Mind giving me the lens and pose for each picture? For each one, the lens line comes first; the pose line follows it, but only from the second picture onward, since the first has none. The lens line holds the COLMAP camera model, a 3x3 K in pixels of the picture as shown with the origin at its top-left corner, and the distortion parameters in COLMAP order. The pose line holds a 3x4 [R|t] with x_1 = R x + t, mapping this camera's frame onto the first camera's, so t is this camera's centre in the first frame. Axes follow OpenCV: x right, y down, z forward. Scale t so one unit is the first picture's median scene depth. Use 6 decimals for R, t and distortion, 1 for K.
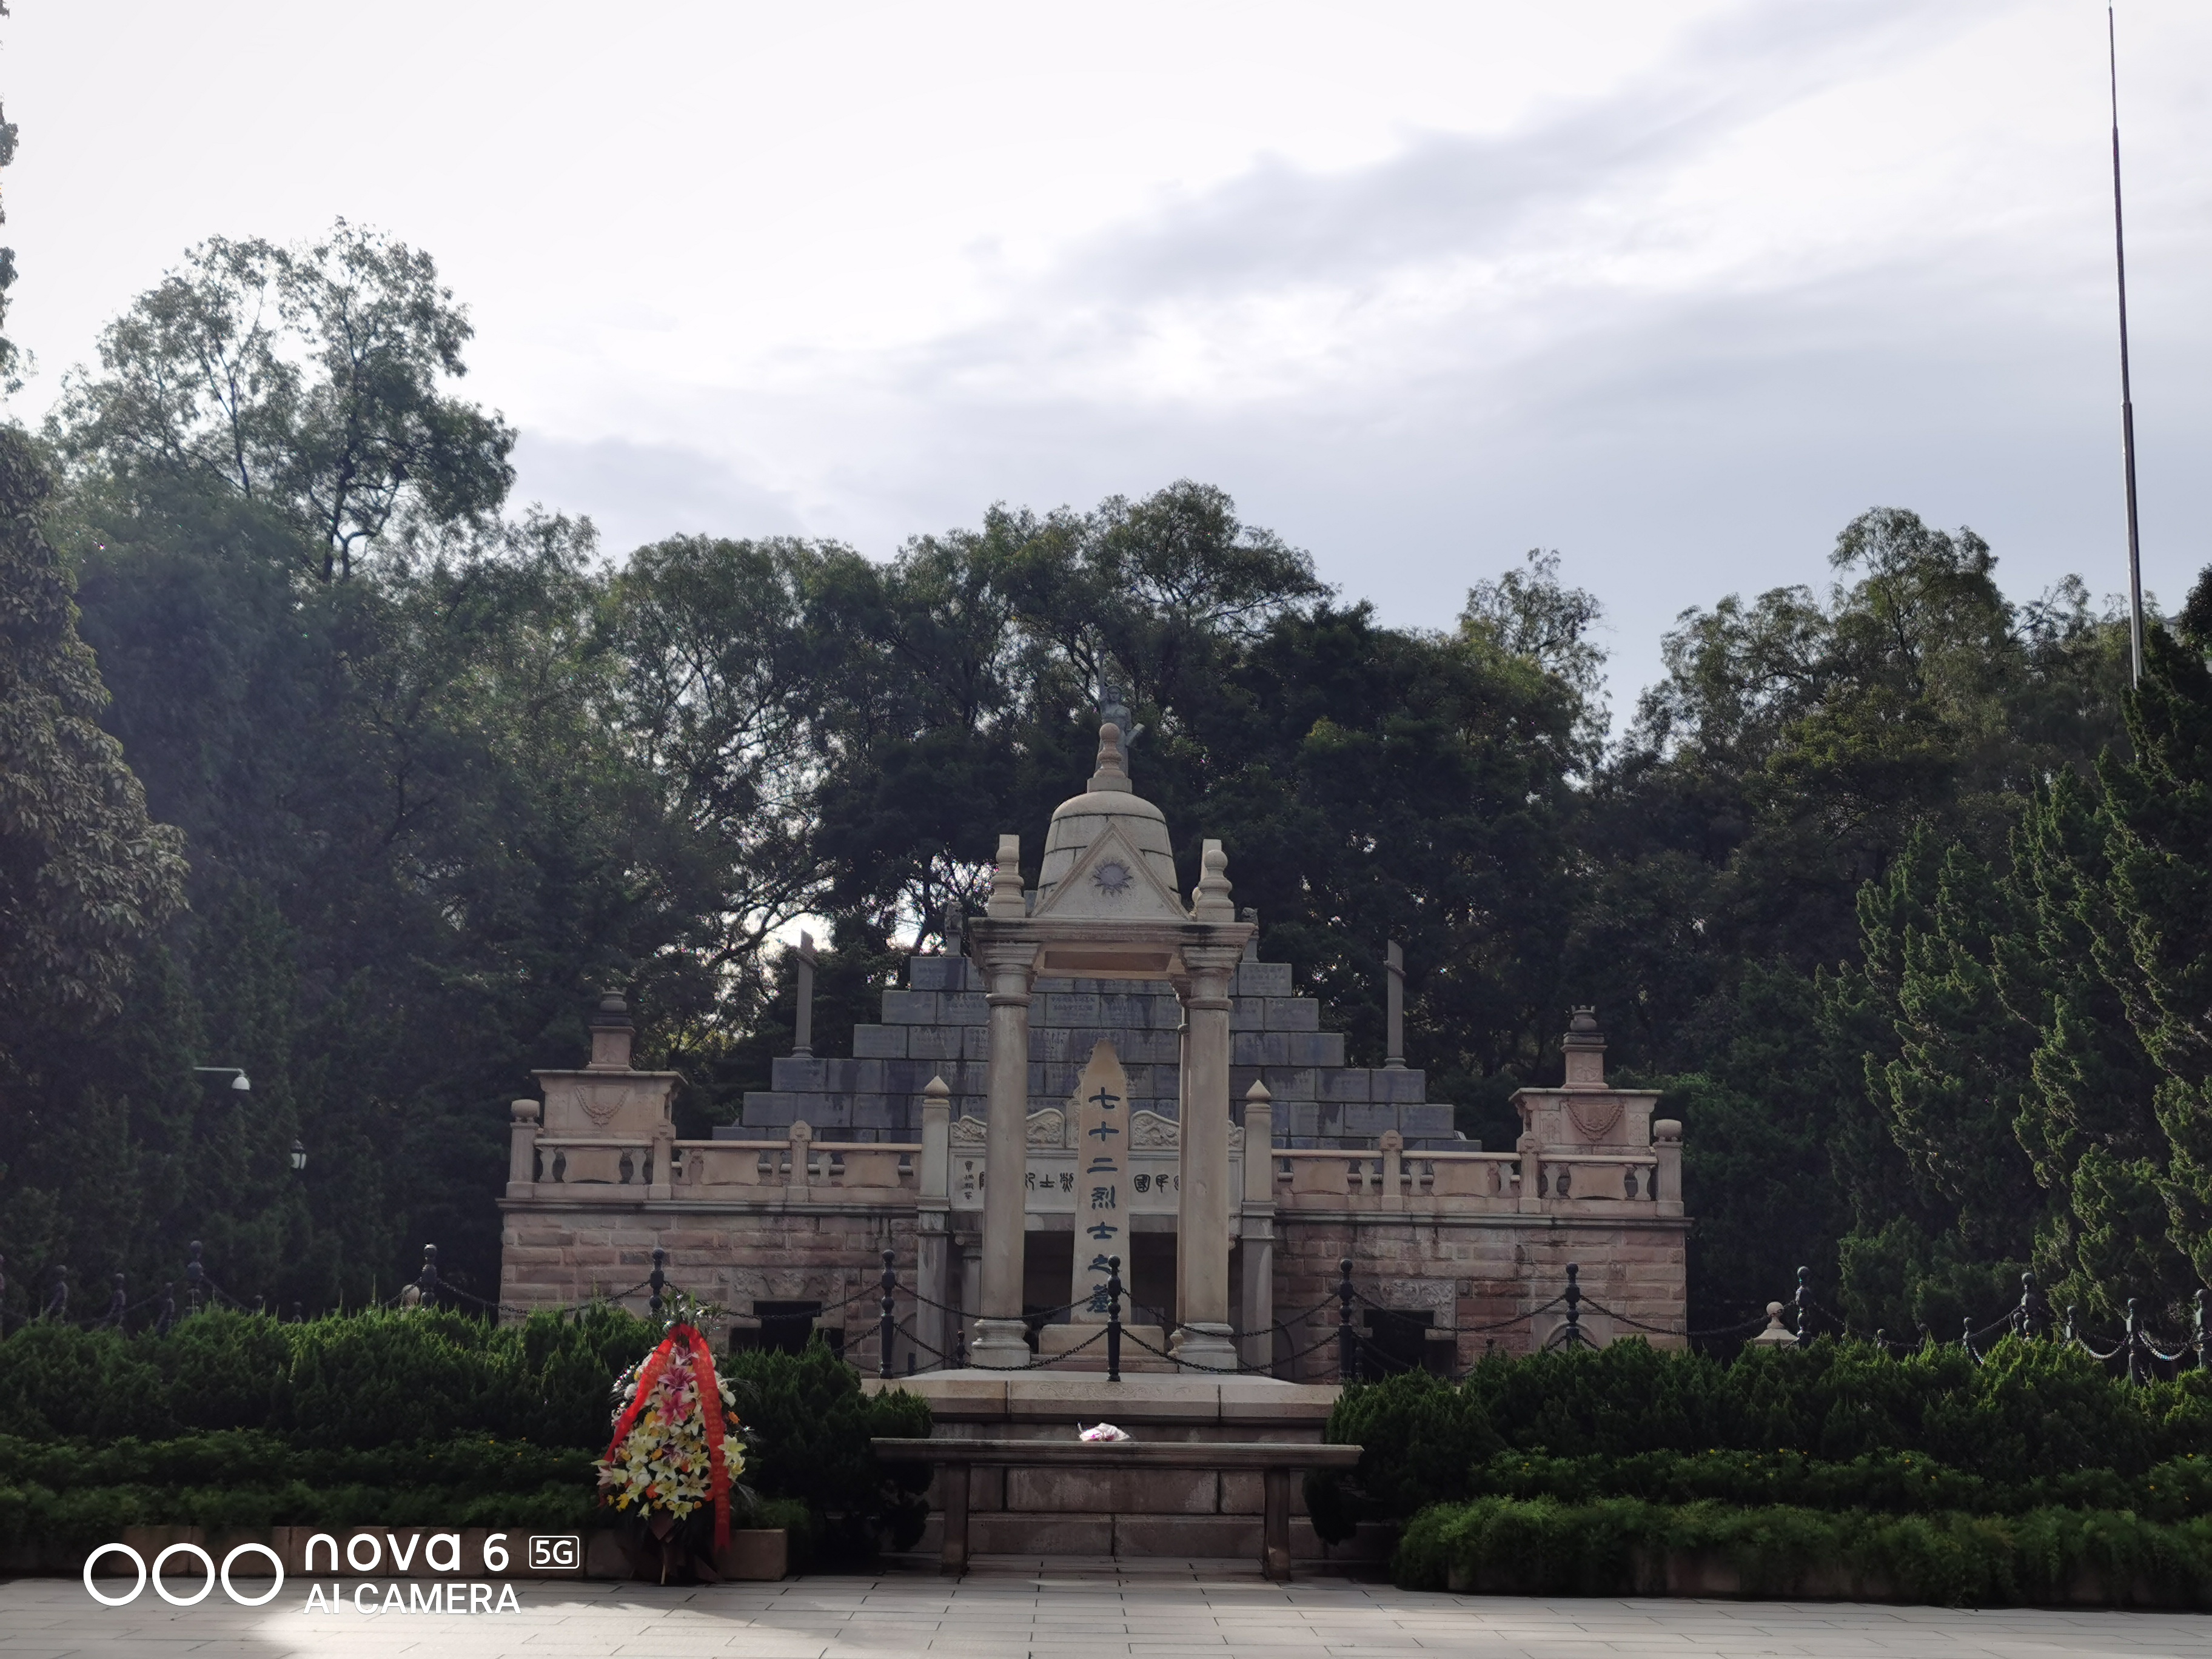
lens RADIAL K [[3261.6, 0, 1122.8], [0, 3261.6, 835.8], [0, 0, 1]] dist [0.012039, 0.000000]
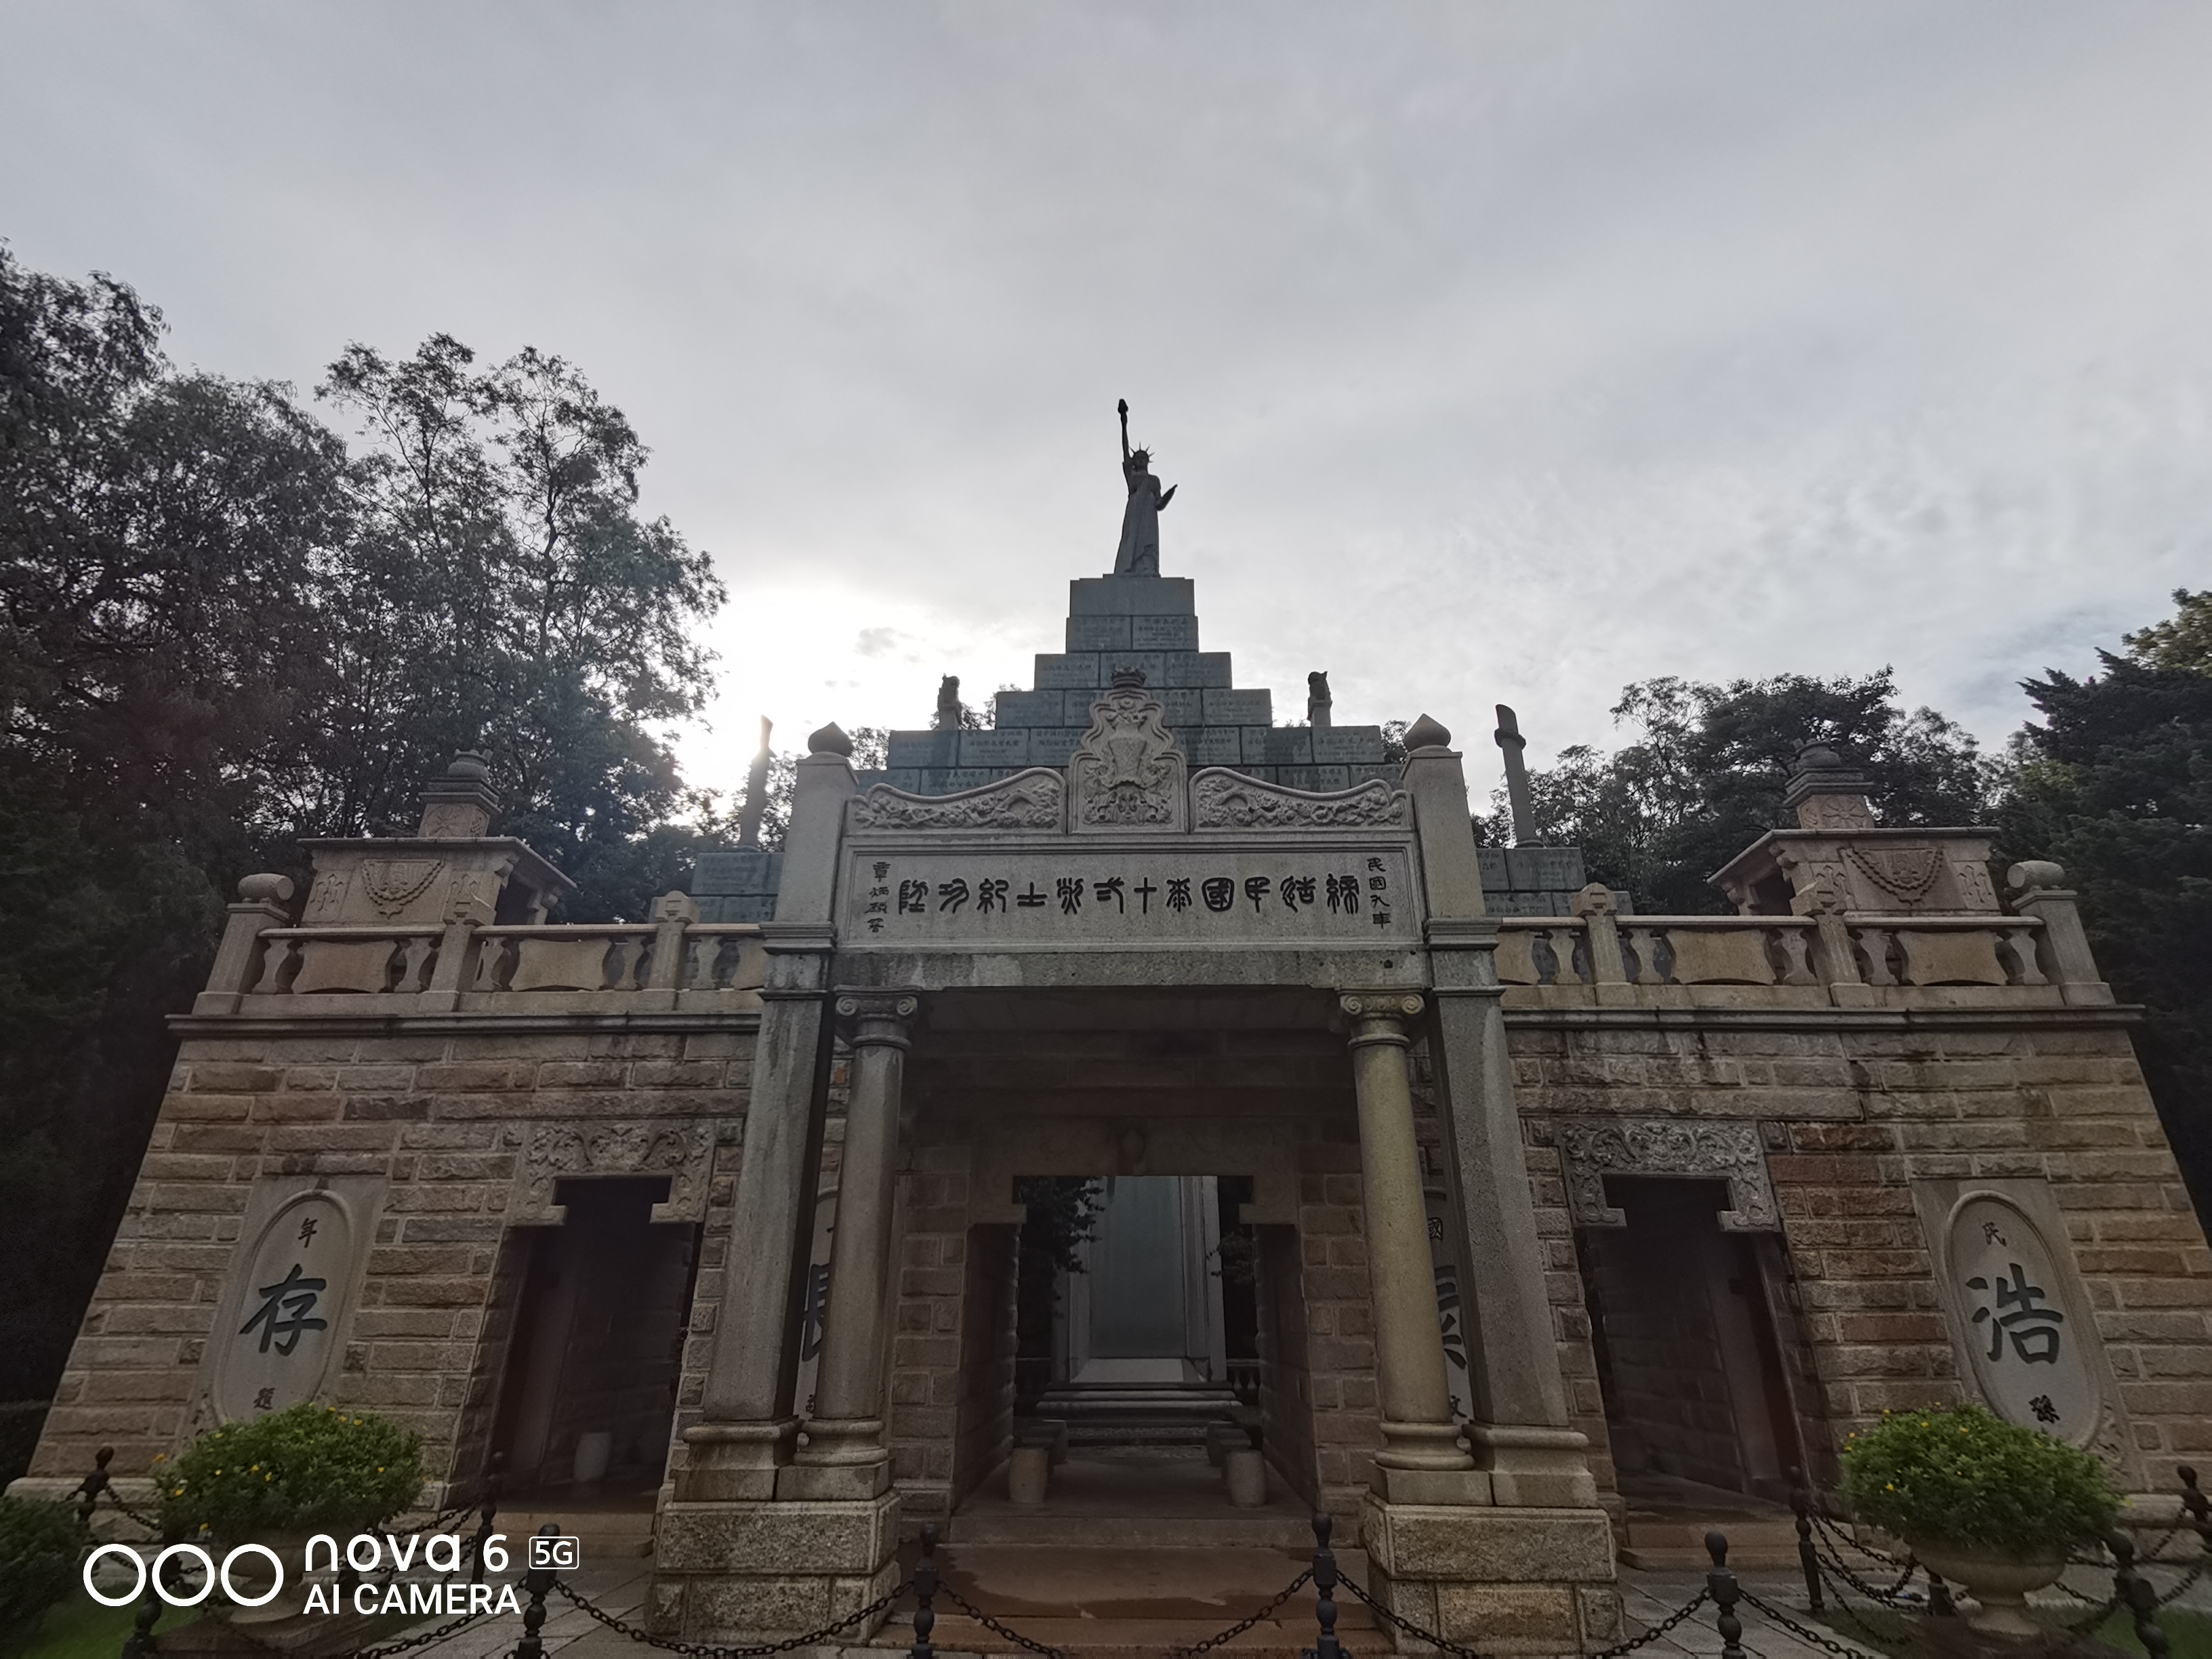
lens RADIAL K [[1108.7, 0, 1096.7], [0, 1108.7, 831.5], [0, 0, 1]] dist [0.025955, -0.012915]
pose [[0.998691, -0.031185, -0.040537, -0.005396], [0.020974, 0.972606, -0.231511, 0.129579], [0.046646, 0.230358, 0.971987, 0.788556]]
